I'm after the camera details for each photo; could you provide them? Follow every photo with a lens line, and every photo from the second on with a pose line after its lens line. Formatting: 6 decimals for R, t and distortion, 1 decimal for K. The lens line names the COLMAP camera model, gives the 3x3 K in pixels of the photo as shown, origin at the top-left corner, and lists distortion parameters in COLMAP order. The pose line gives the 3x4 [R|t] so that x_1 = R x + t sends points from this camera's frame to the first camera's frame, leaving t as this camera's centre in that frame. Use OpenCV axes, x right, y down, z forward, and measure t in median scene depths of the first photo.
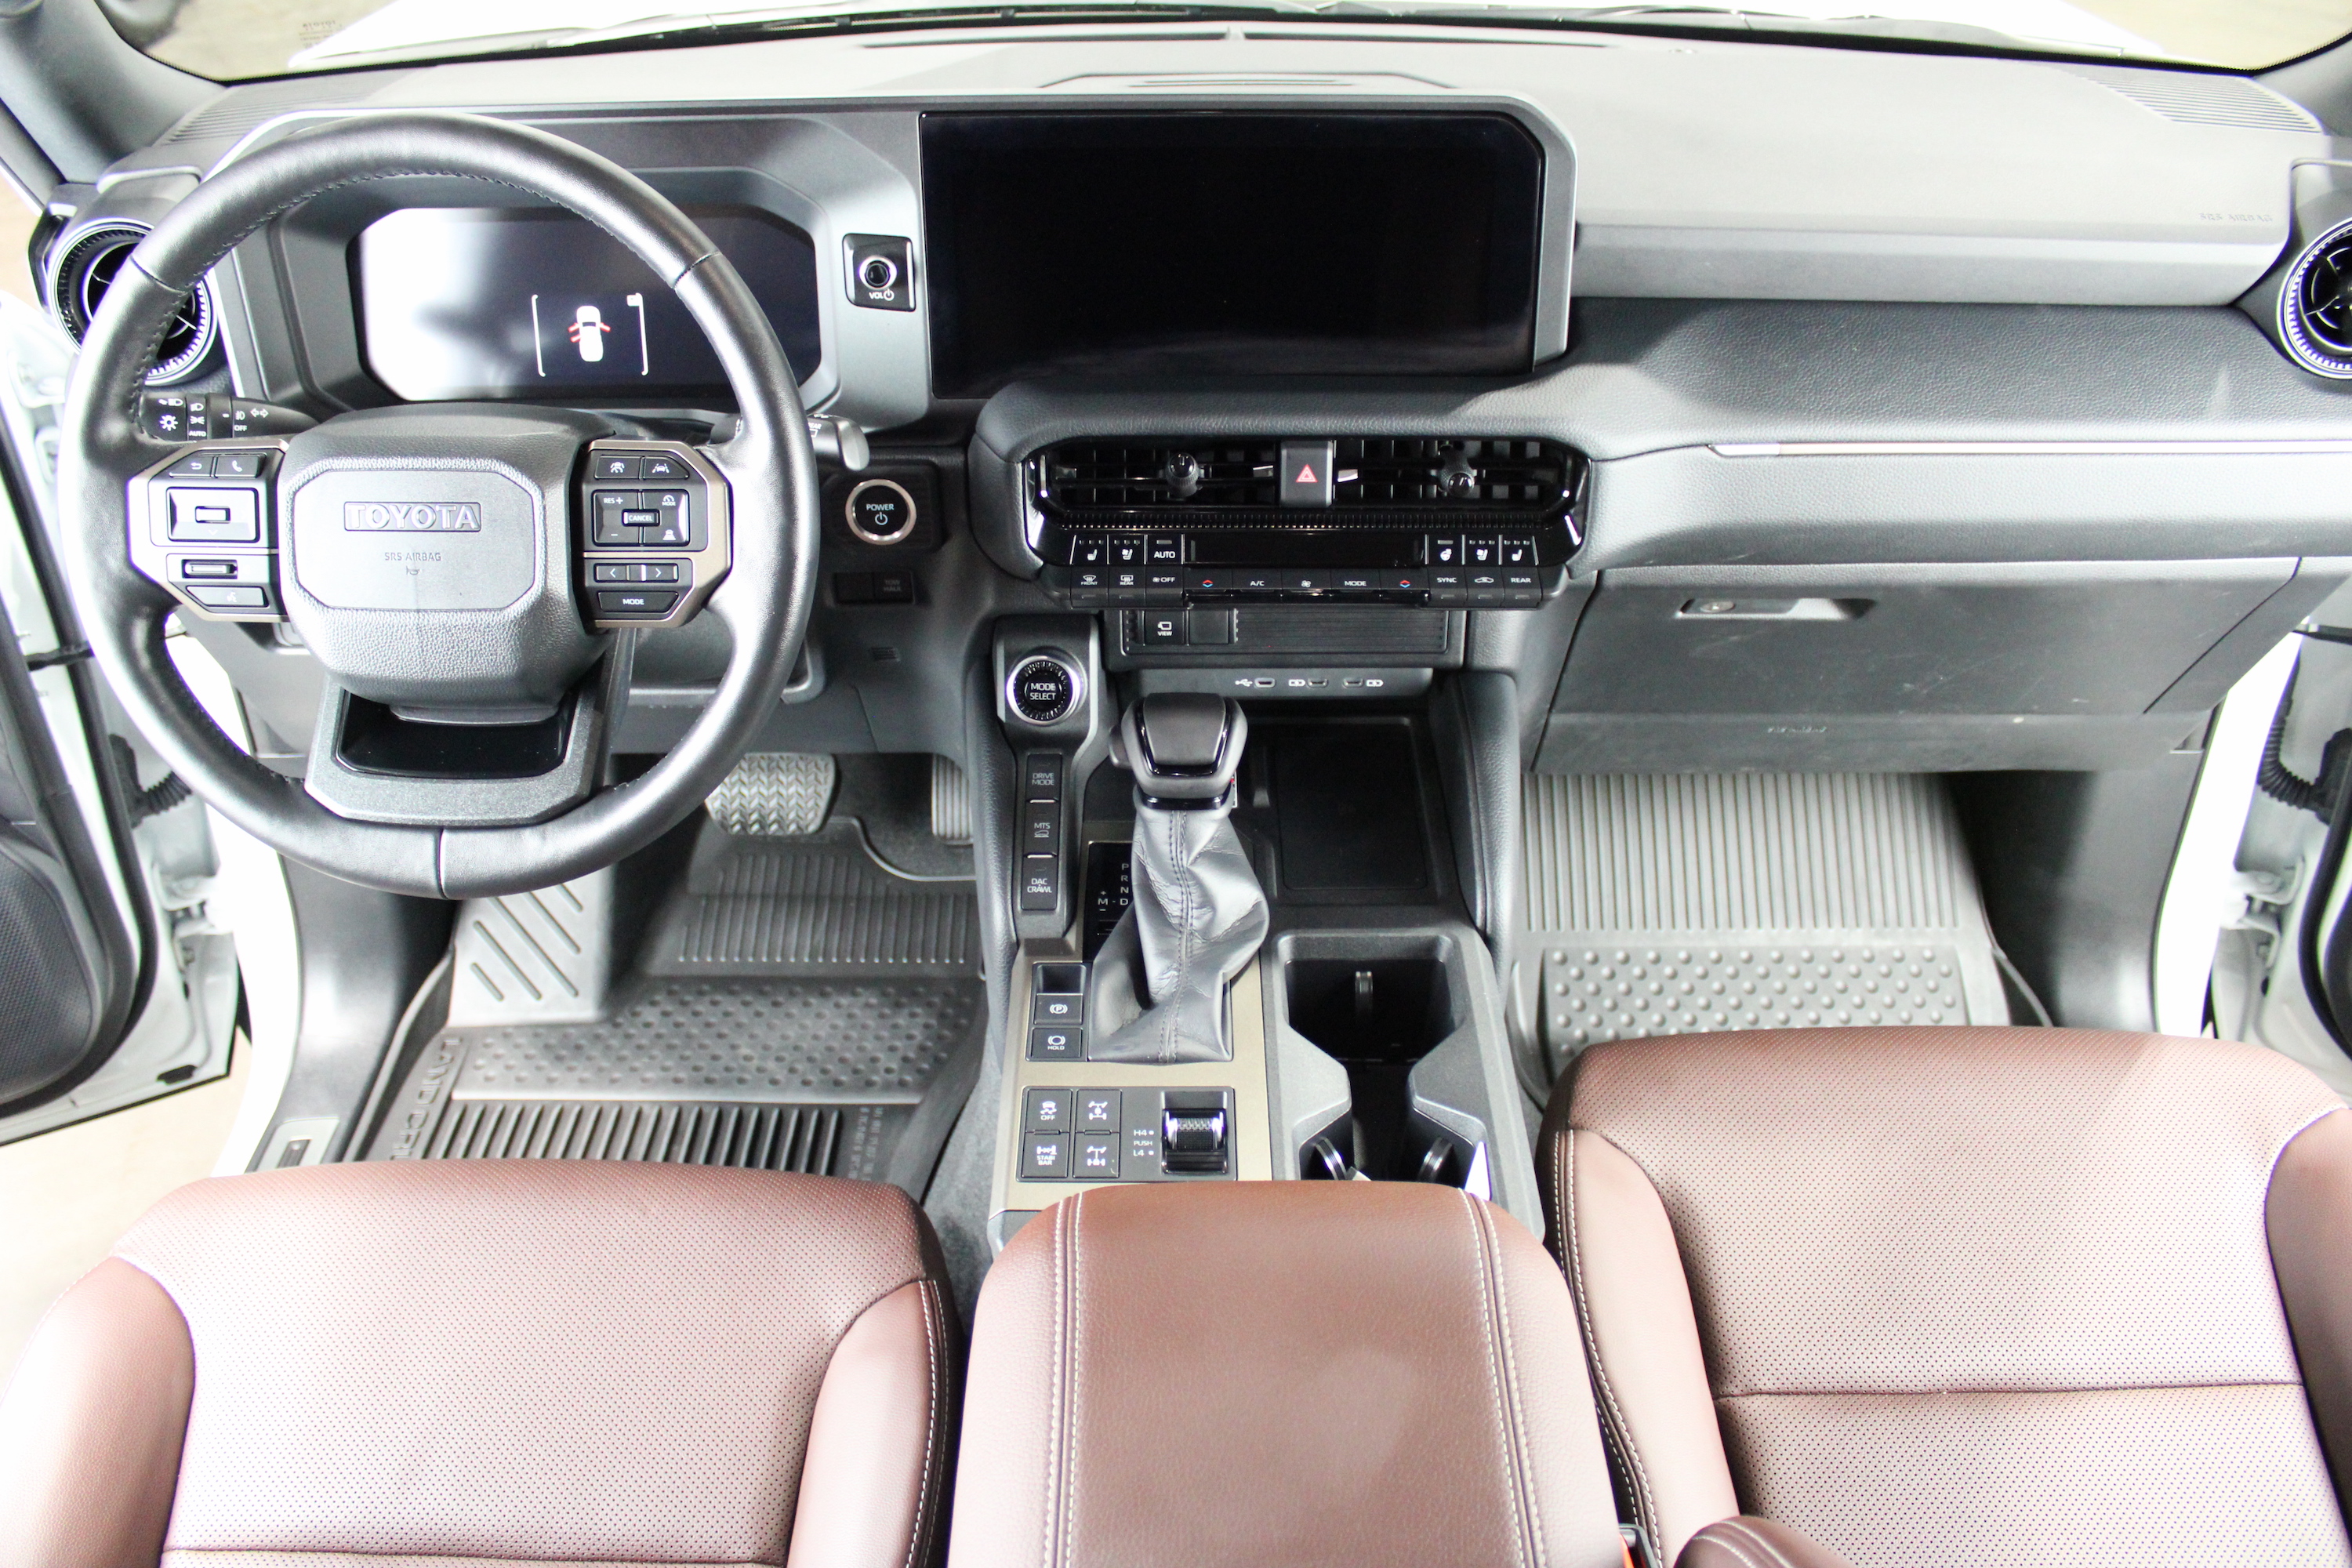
lens RADIAL K [[1916.5, 0, 1160.0], [0, 1916.5, 783.0], [0, 0, 1]] dist [-0.138622, 0.070006]
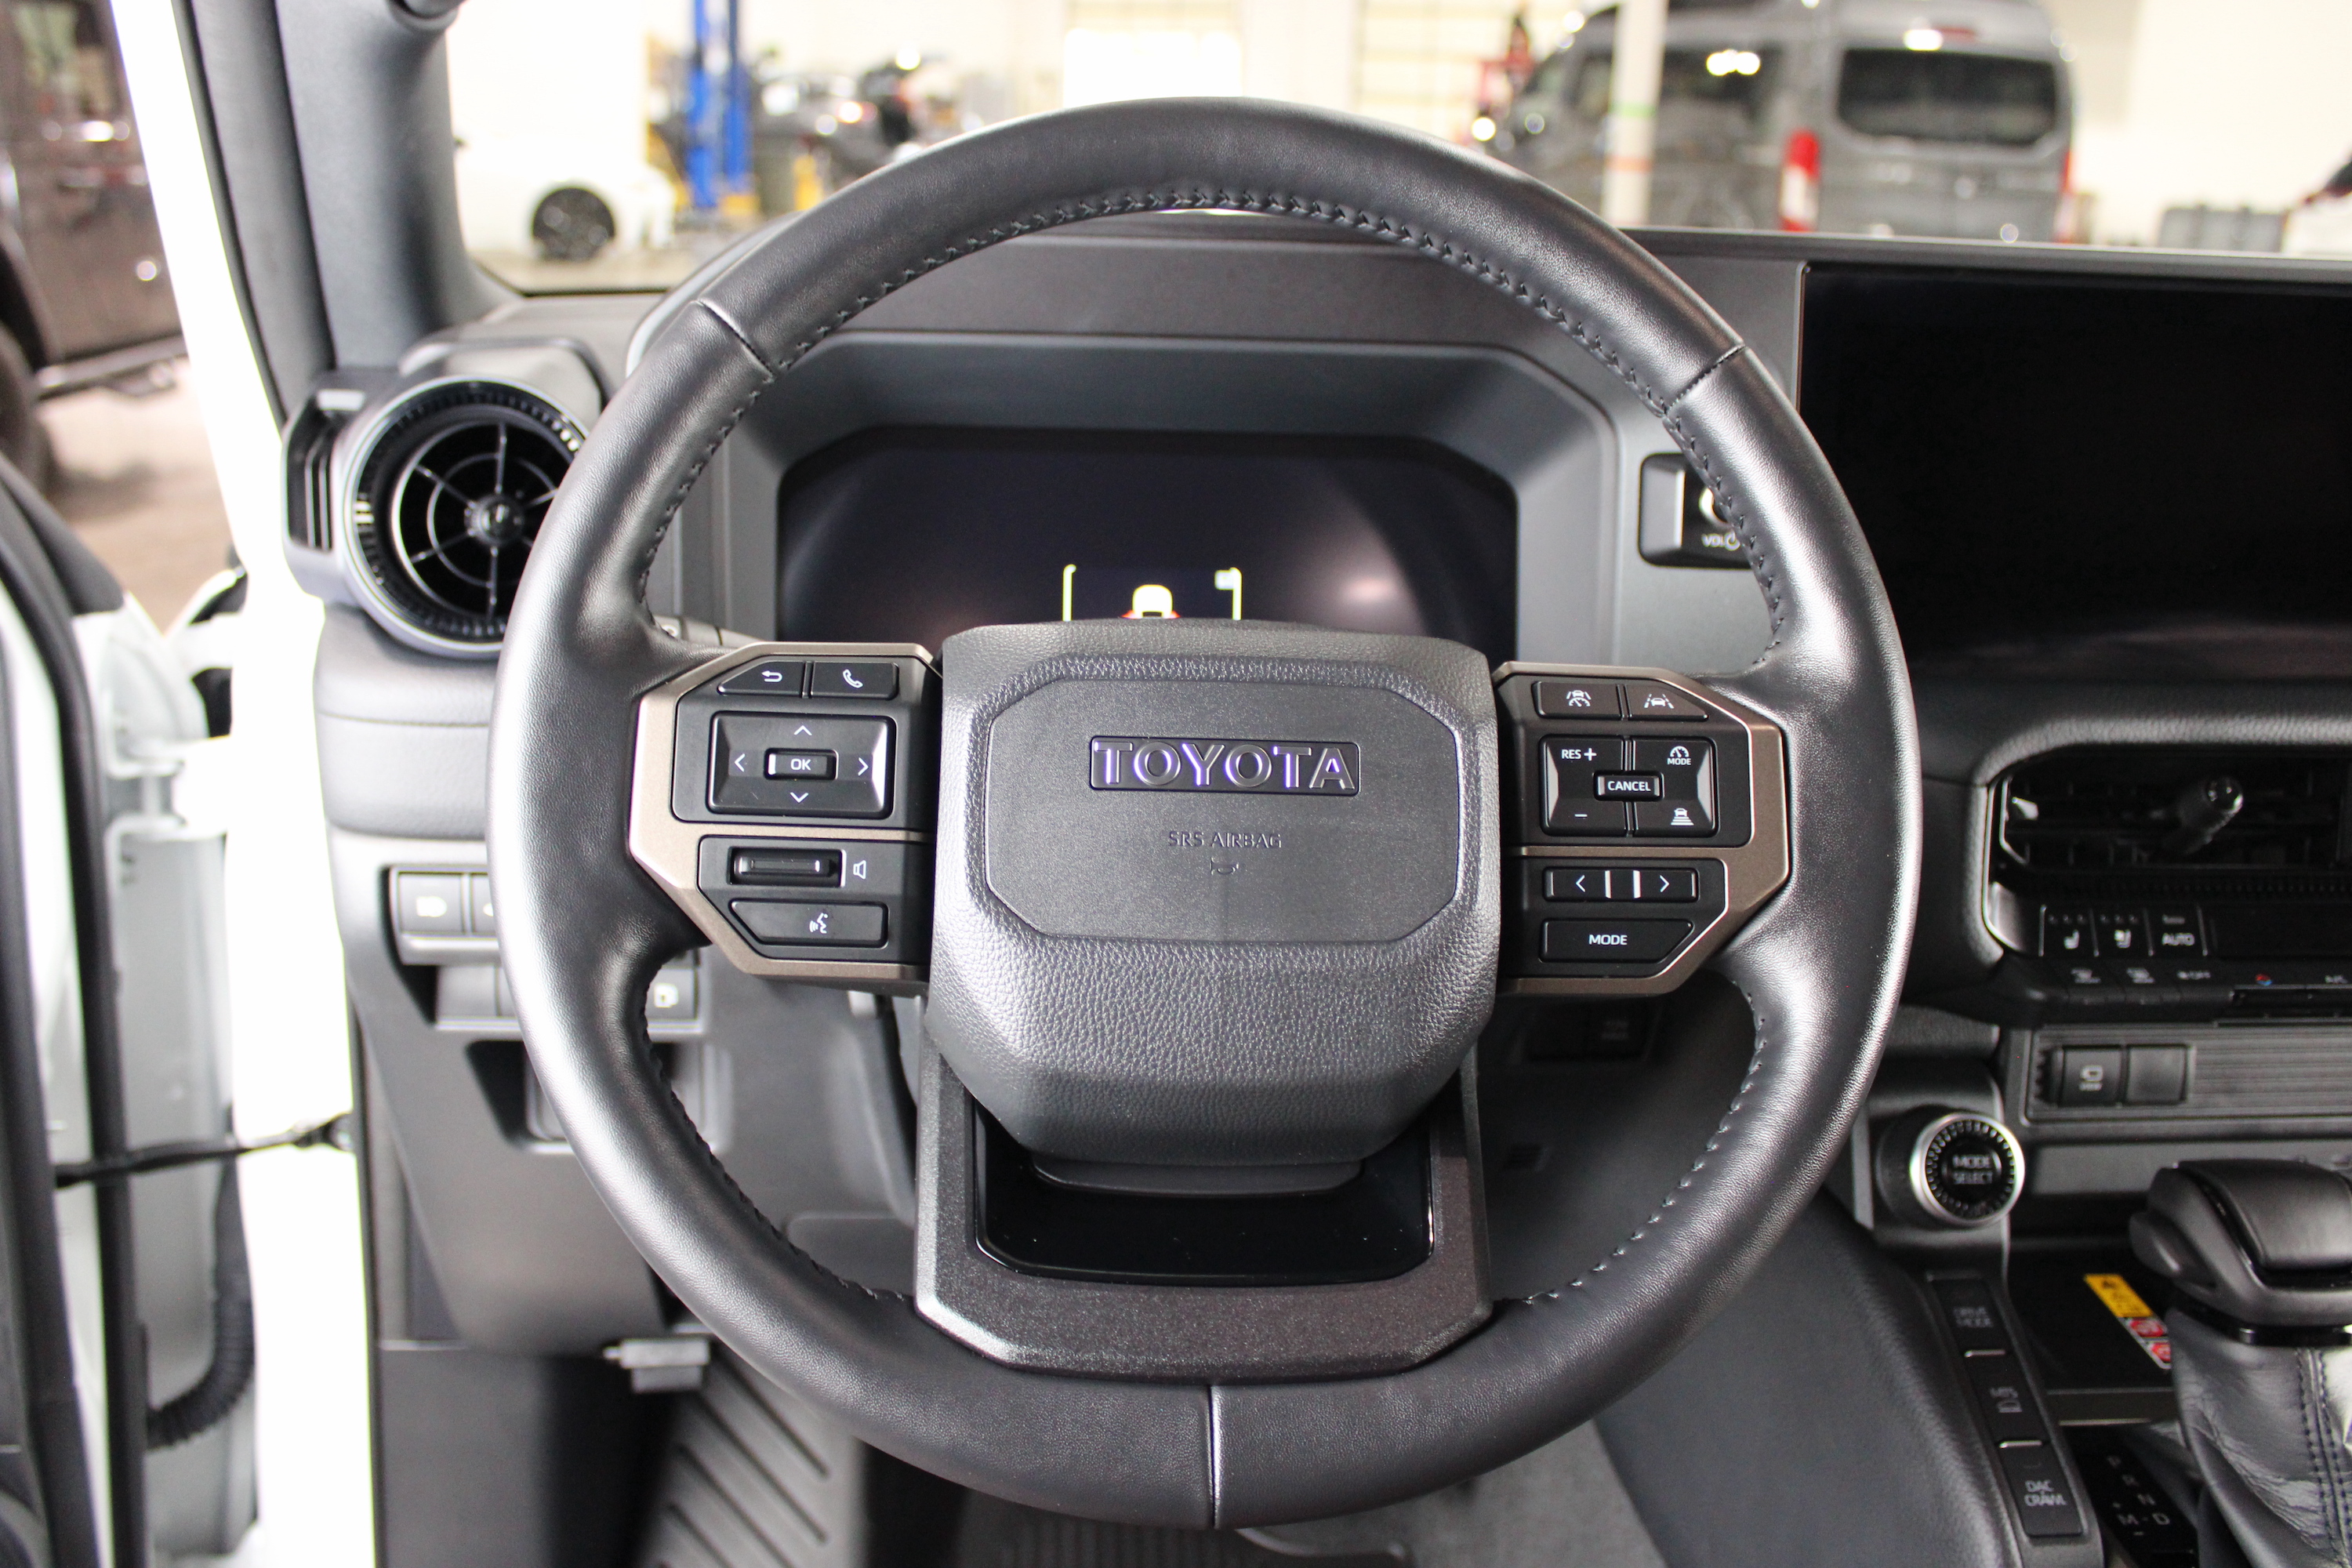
lens RADIAL K [[2123.3, 0, 1168.6], [0, 2123.3, 772.4], [0, 0, 1]] dist [-0.097907, 0.024198]
pose [[0.997024, 0.010570, 0.076365, -0.385585], [0.014779, 0.945979, -0.323890, 0.046377], [-0.075663, 0.324055, 0.943008, 0.358886]]
